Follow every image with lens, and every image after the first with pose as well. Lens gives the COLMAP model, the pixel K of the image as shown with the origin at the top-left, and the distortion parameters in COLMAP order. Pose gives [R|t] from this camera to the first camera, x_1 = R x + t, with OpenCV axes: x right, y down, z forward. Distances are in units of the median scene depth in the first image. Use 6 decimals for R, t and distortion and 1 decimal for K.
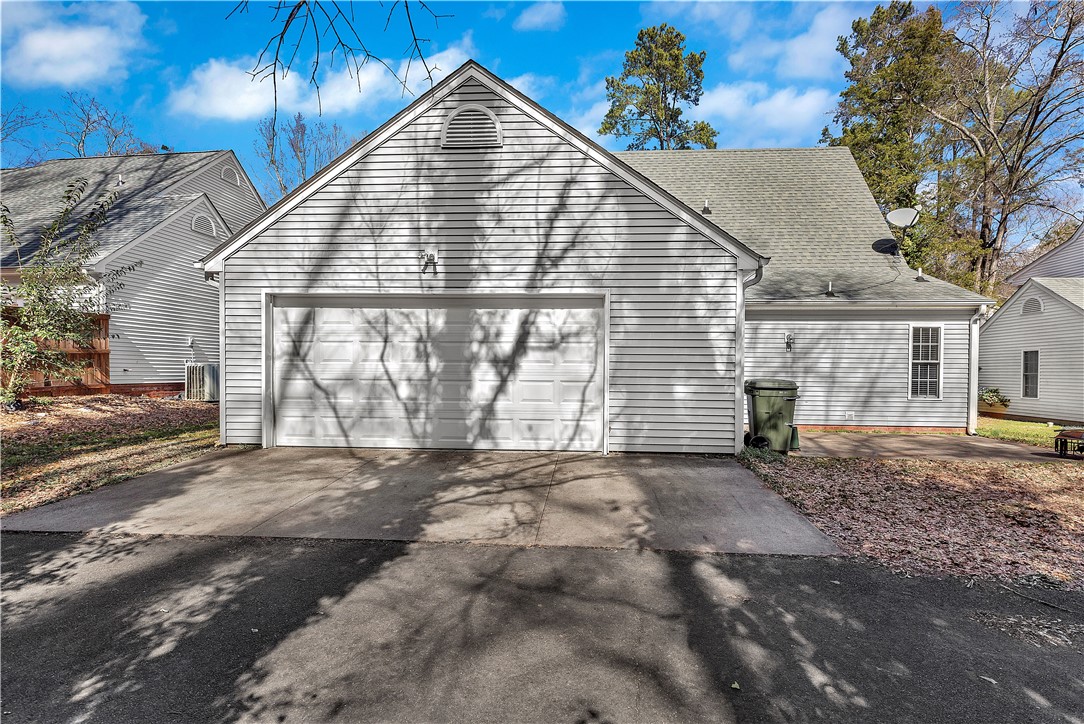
lens RADIAL K [[513.0, 0, 521.7], [0, 513.0, 376.1], [0, 0, 1]] dist [0.003372, 0.000108]
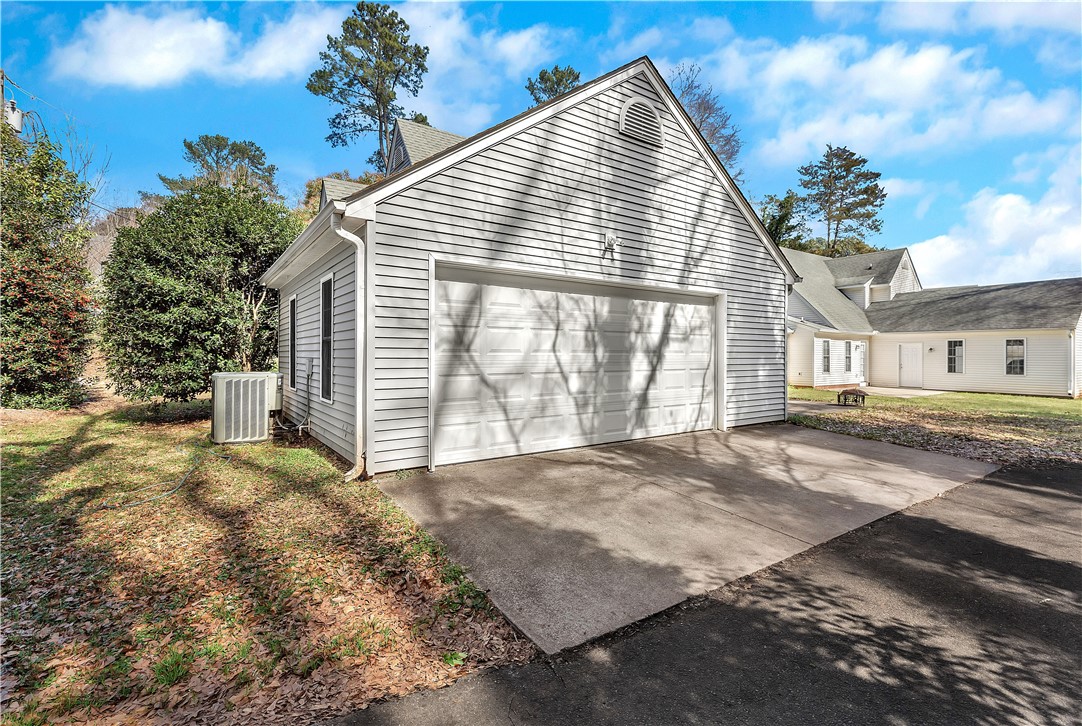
lens RADIAL K [[512.0, 0, 555.0], [0, 512.0, 350.5], [0, 0, 1]] dist [0.003372, 0.000108]
pose [[0.763628, -0.001176, 0.645656, -0.857532], [0.011351, 0.999868, -0.011604, -0.021171], [-0.645557, 0.016190, 0.763540, 0.335557]]
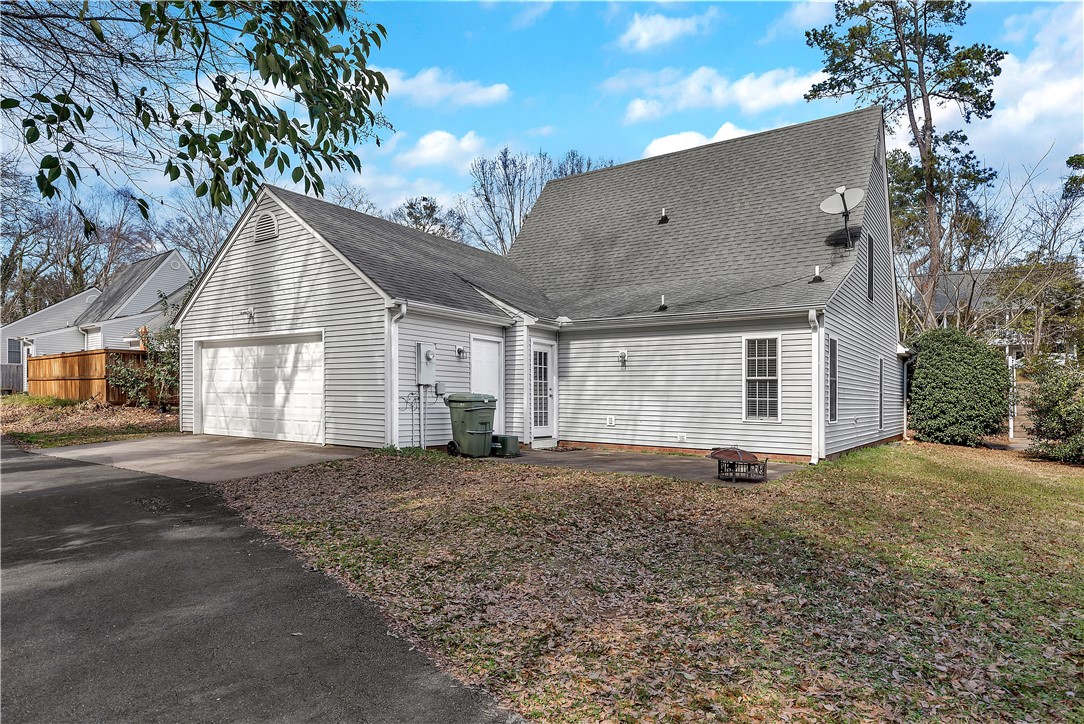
lens RADIAL K [[610.6, 0, 529.9], [0, 610.6, 397.2], [0, 0, 1]] dist [0.000754, -0.000764]
pose [[0.859194, 0.005059, -0.511625, 1.447125], [-0.012284, 0.999867, -0.010743, 0.030332], [0.511502, 0.015515, 0.859142, -0.141112]]
